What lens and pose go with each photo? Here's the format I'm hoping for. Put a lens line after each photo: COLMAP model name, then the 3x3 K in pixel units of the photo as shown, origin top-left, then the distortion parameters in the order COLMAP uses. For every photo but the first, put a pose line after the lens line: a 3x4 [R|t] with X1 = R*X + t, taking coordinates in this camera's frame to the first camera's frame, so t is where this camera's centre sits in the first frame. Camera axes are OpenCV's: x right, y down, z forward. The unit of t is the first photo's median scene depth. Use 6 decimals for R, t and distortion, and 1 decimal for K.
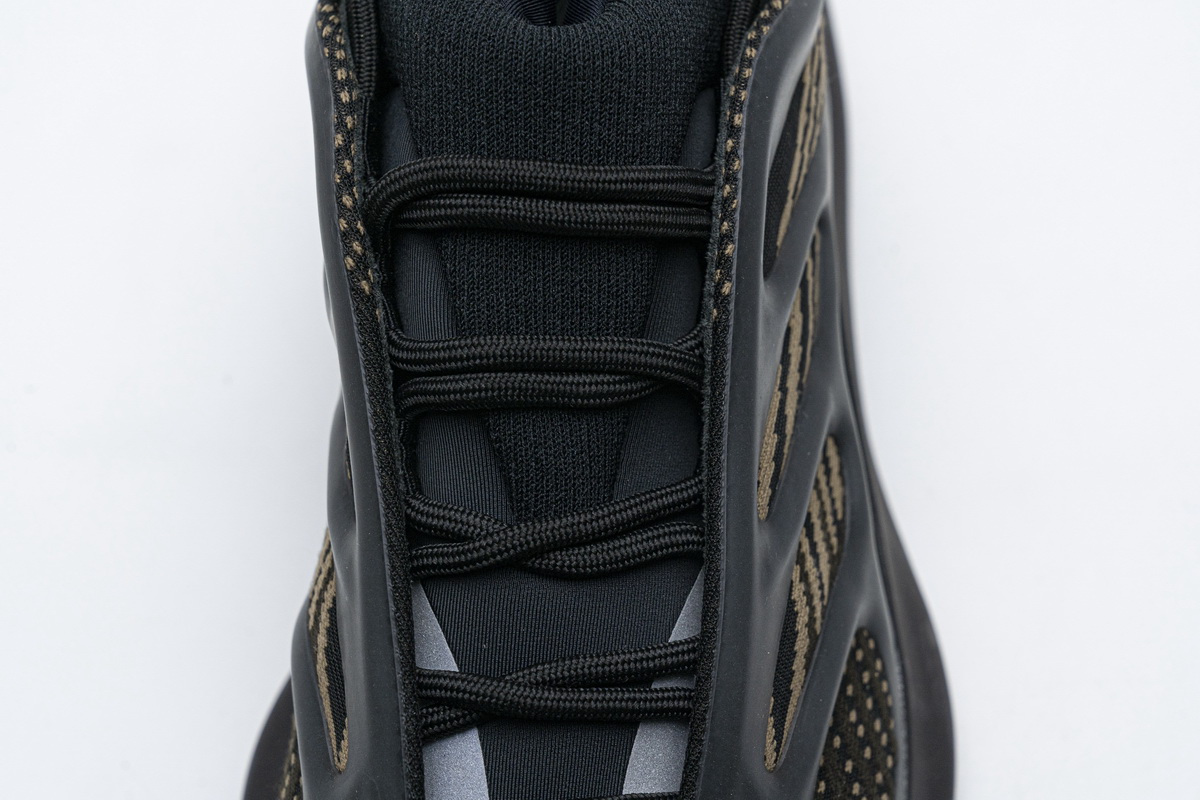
lens RADIAL K [[2272.4, 0, 607.6], [0, 2272.4, 396.1], [0, 0, 1]] dist [-0.003331, 0.000000]
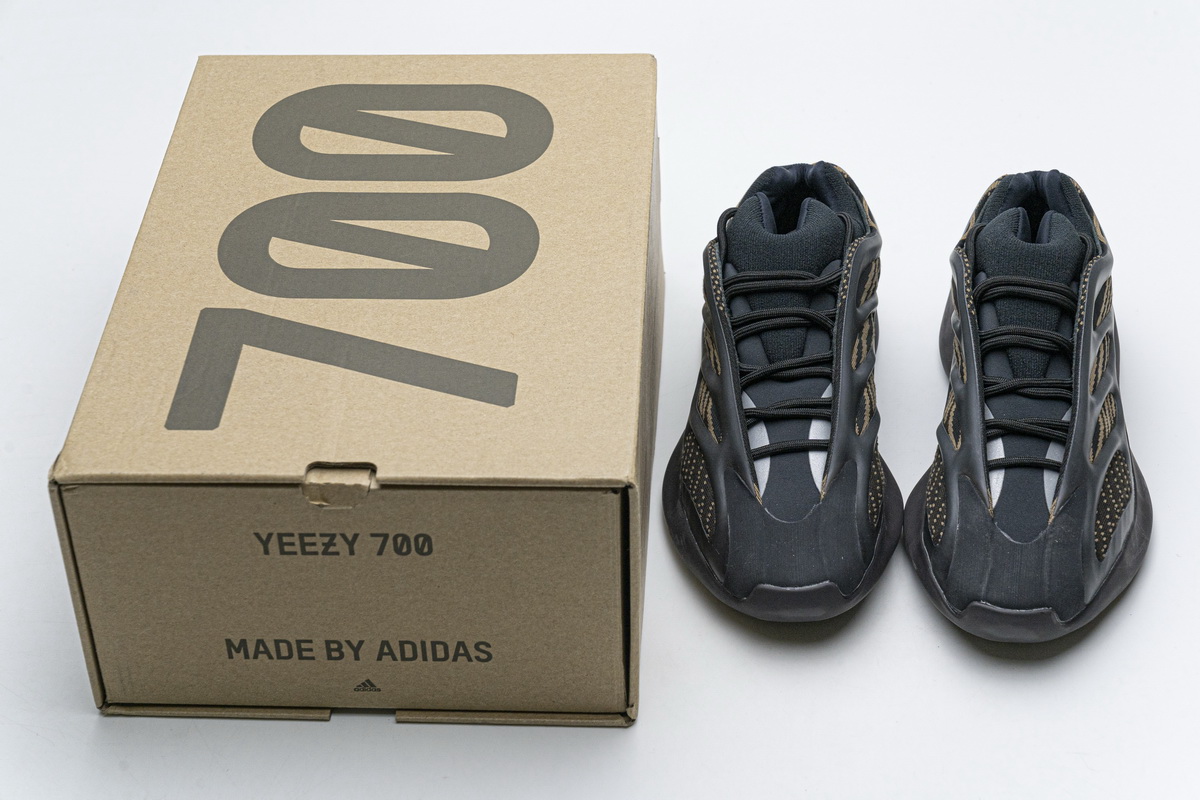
lens RADIAL K [[2272.4, 0, 592.4], [0, 2272.4, 398.3], [0, 0, 1]] dist [-0.003331, 0.000000]
pose [[0.989684, 0.063136, -0.128603, -0.217746], [-0.103988, 0.934036, -0.341705, 1.244103], [0.098546, 0.351553, 0.930967, -2.083827]]
